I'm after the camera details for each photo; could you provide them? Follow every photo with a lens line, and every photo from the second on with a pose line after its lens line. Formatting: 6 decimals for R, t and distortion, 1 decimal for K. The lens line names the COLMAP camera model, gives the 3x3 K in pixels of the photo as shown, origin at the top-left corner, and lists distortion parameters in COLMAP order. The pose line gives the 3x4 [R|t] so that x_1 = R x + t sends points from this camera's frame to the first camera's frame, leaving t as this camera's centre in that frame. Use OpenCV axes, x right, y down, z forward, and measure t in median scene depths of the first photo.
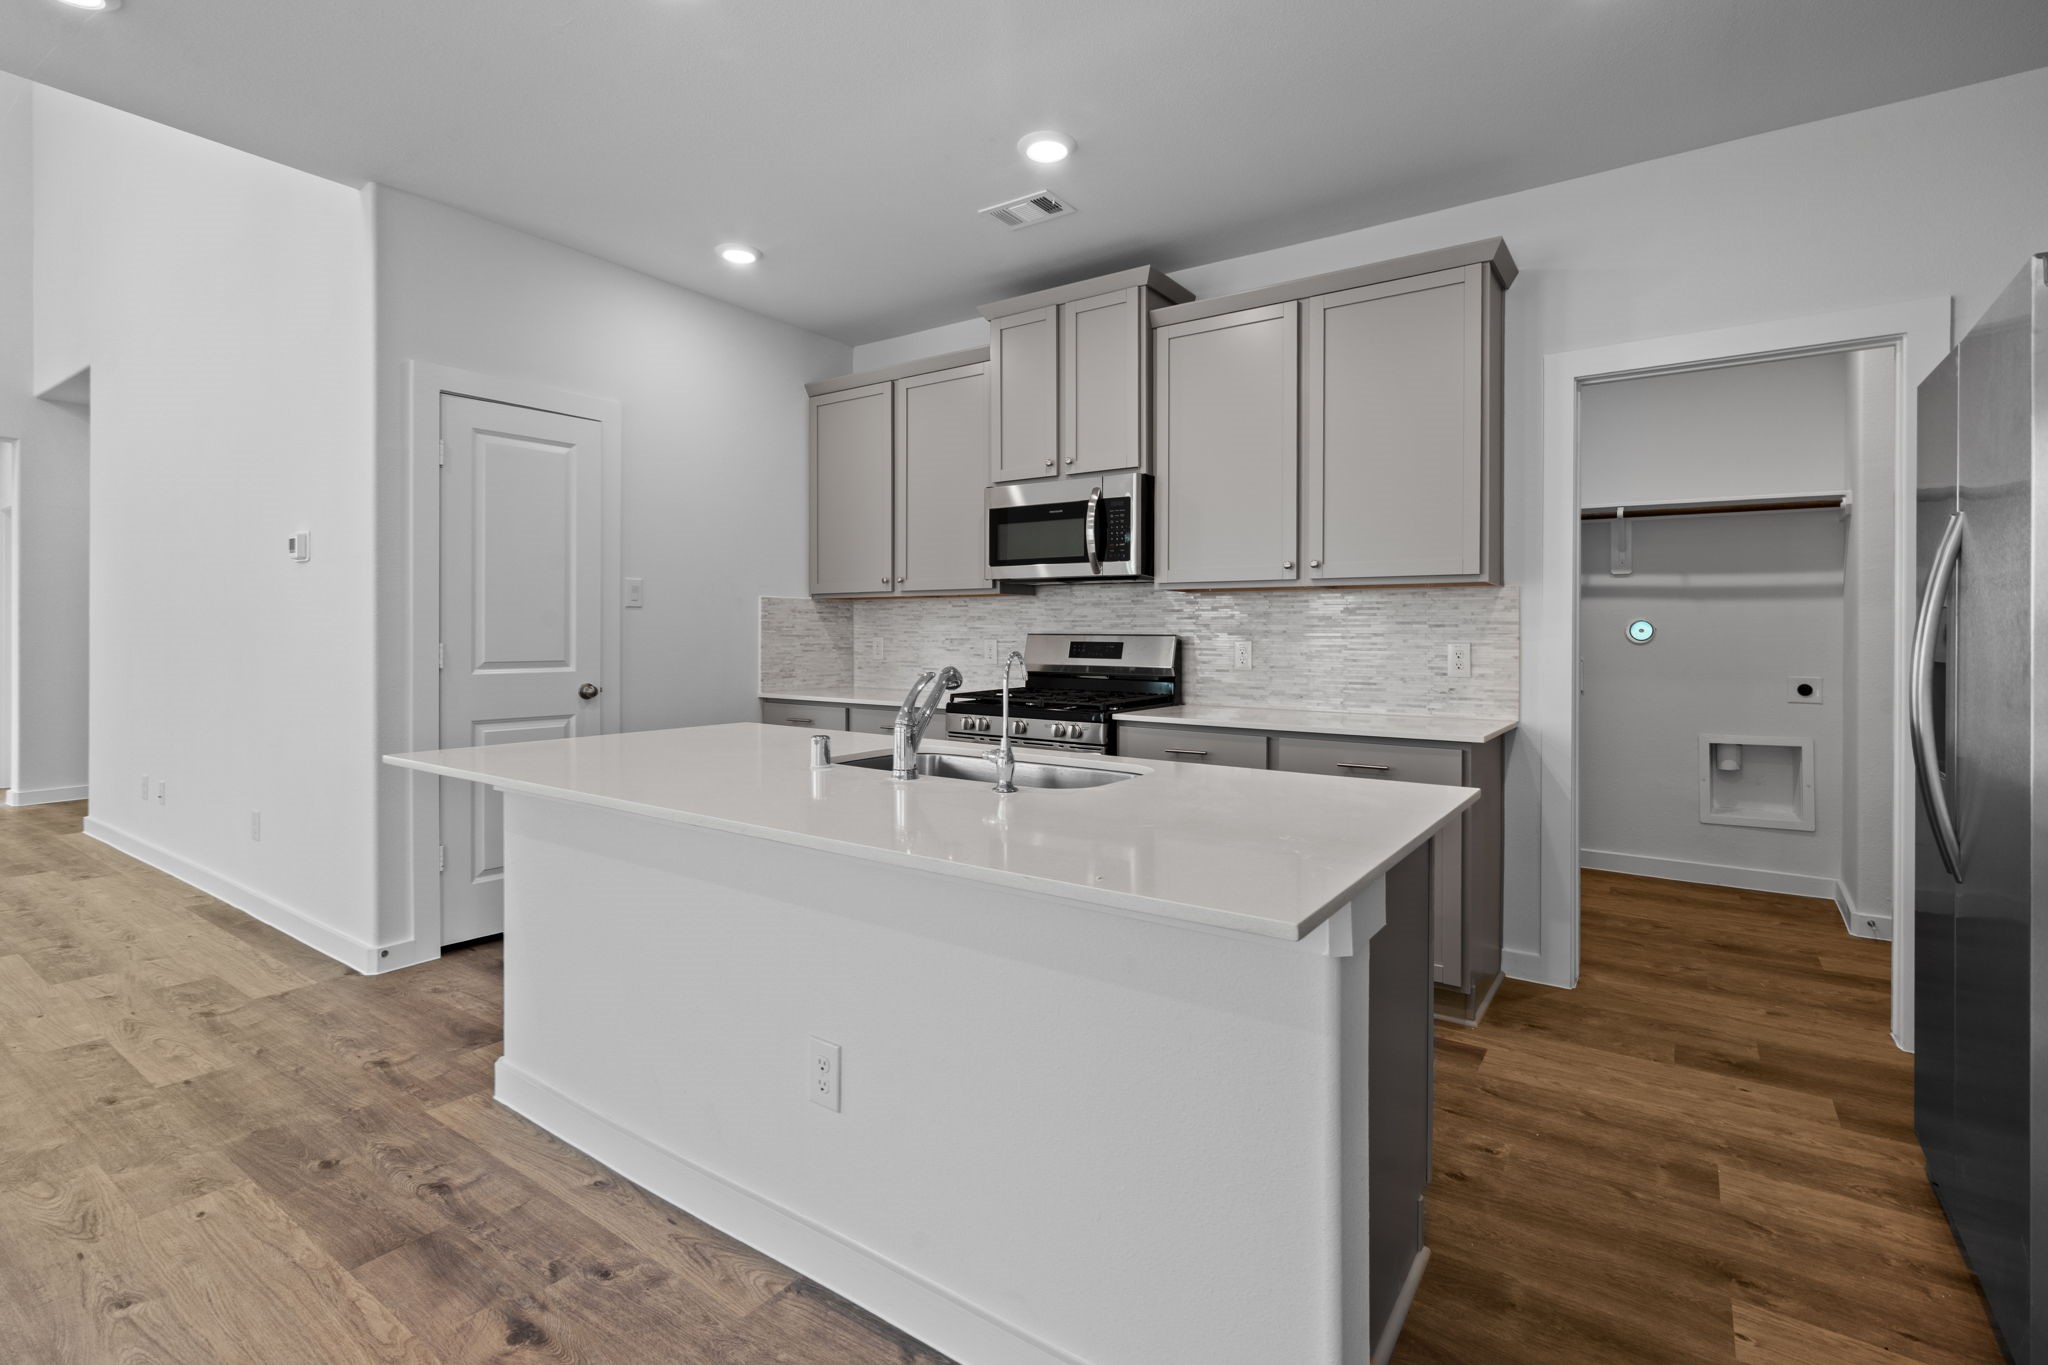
lens RADIAL K [[943.9, 0, 1008.3], [0, 943.9, 646.3], [0, 0, 1]] dist [0.001227, -0.000187]
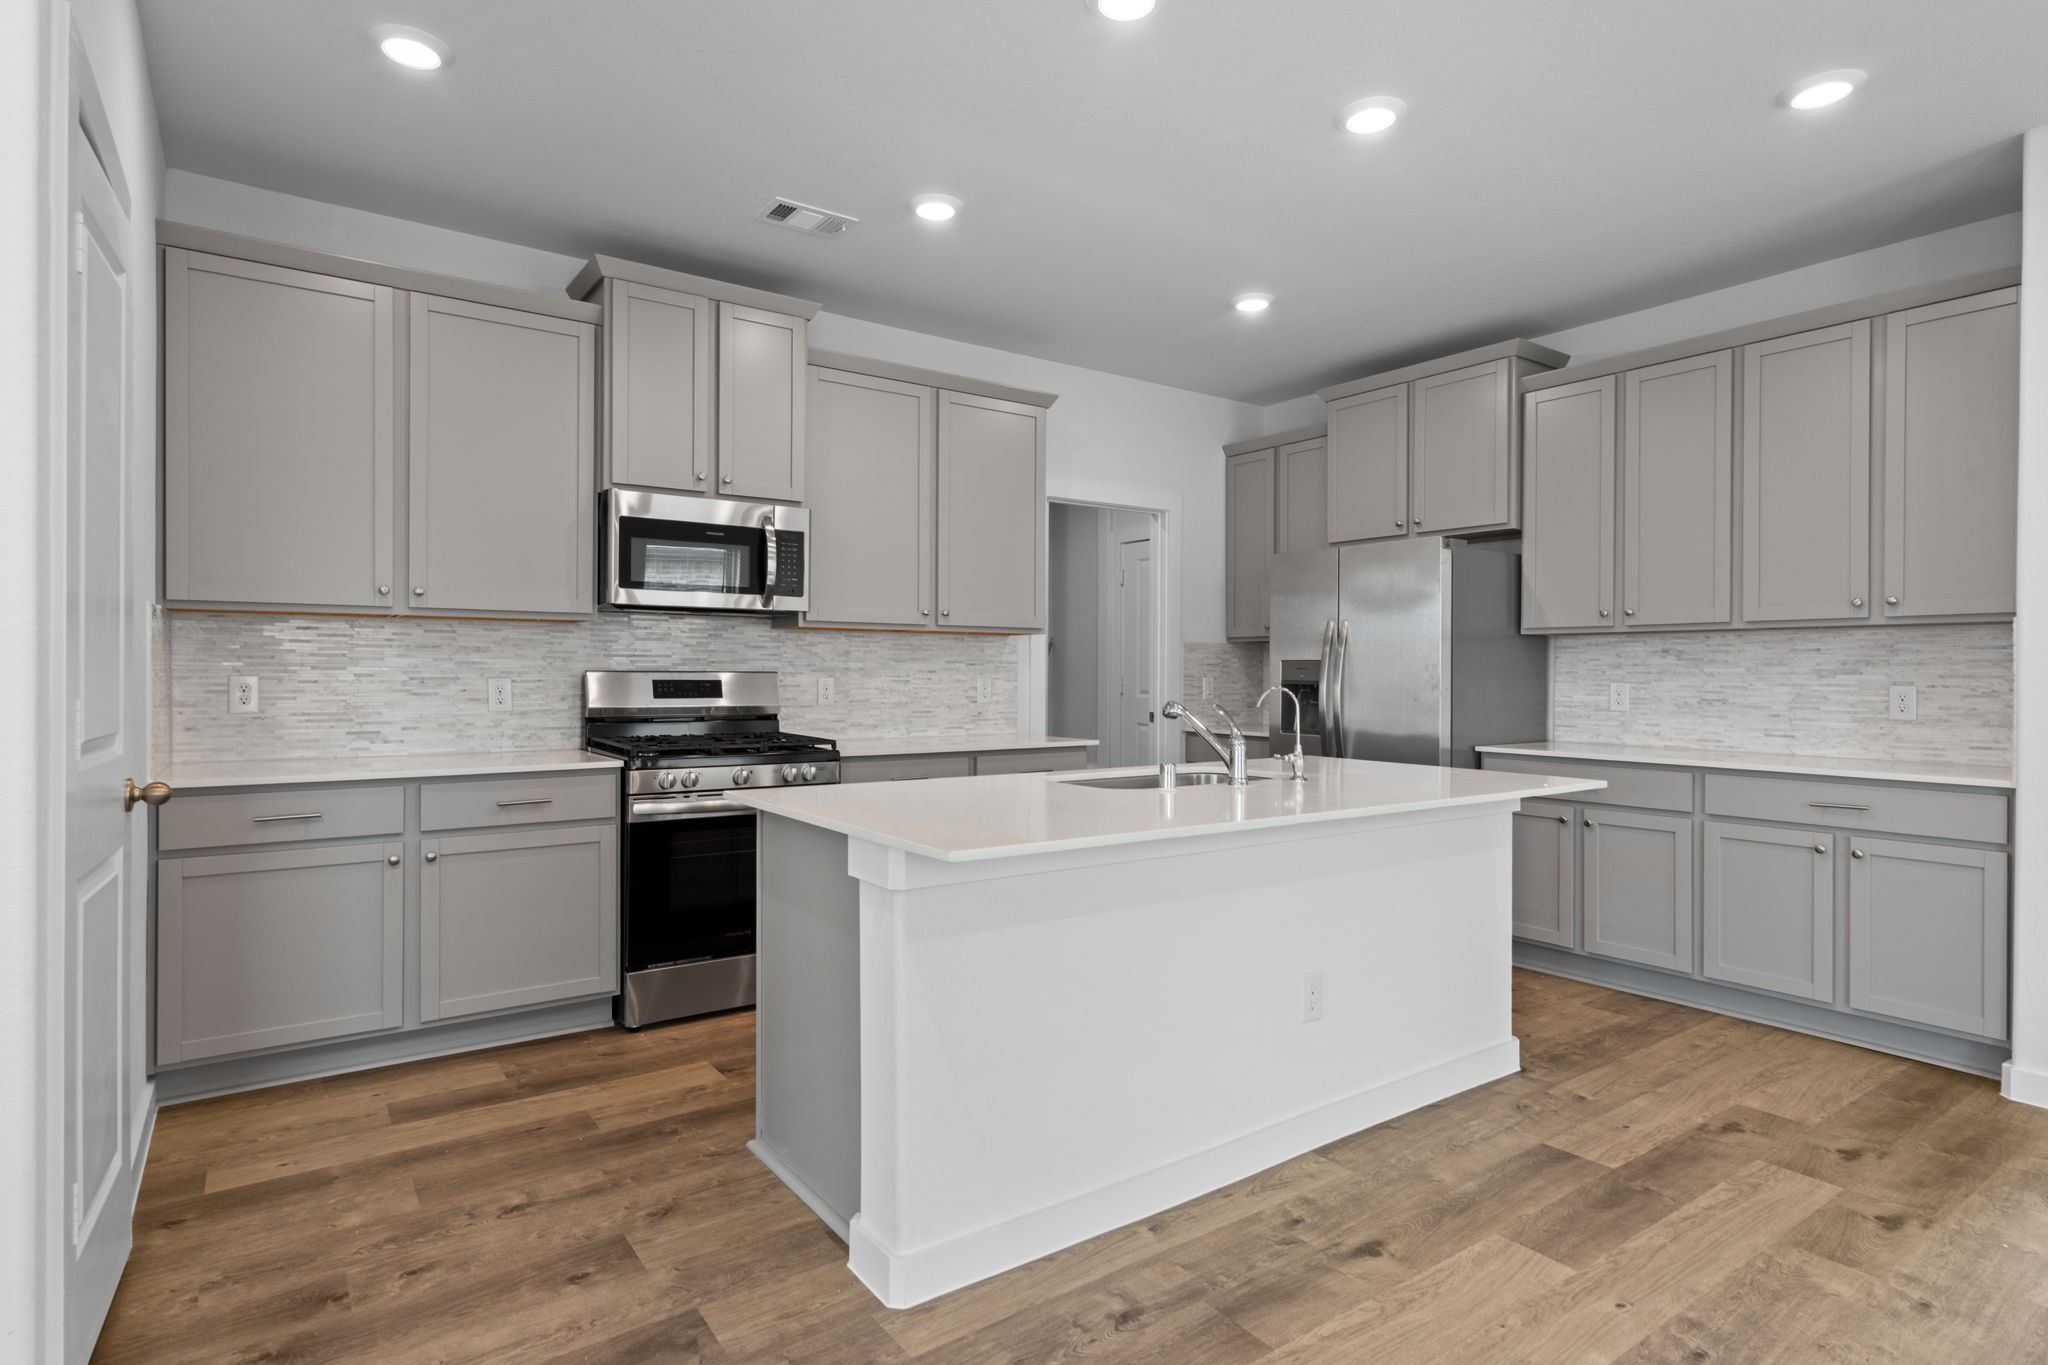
lens RADIAL K [[1076.5, 0, 1025.0], [0, 1076.5, 673.0], [0, 0, 1]] dist [0.000952, 0.001756]
pose [[0.326020, -0.002132, 0.945360, -0.916250], [0.013199, 0.999910, -0.002297, -0.005596], [-0.945271, 0.013226, 0.326019, 0.448950]]
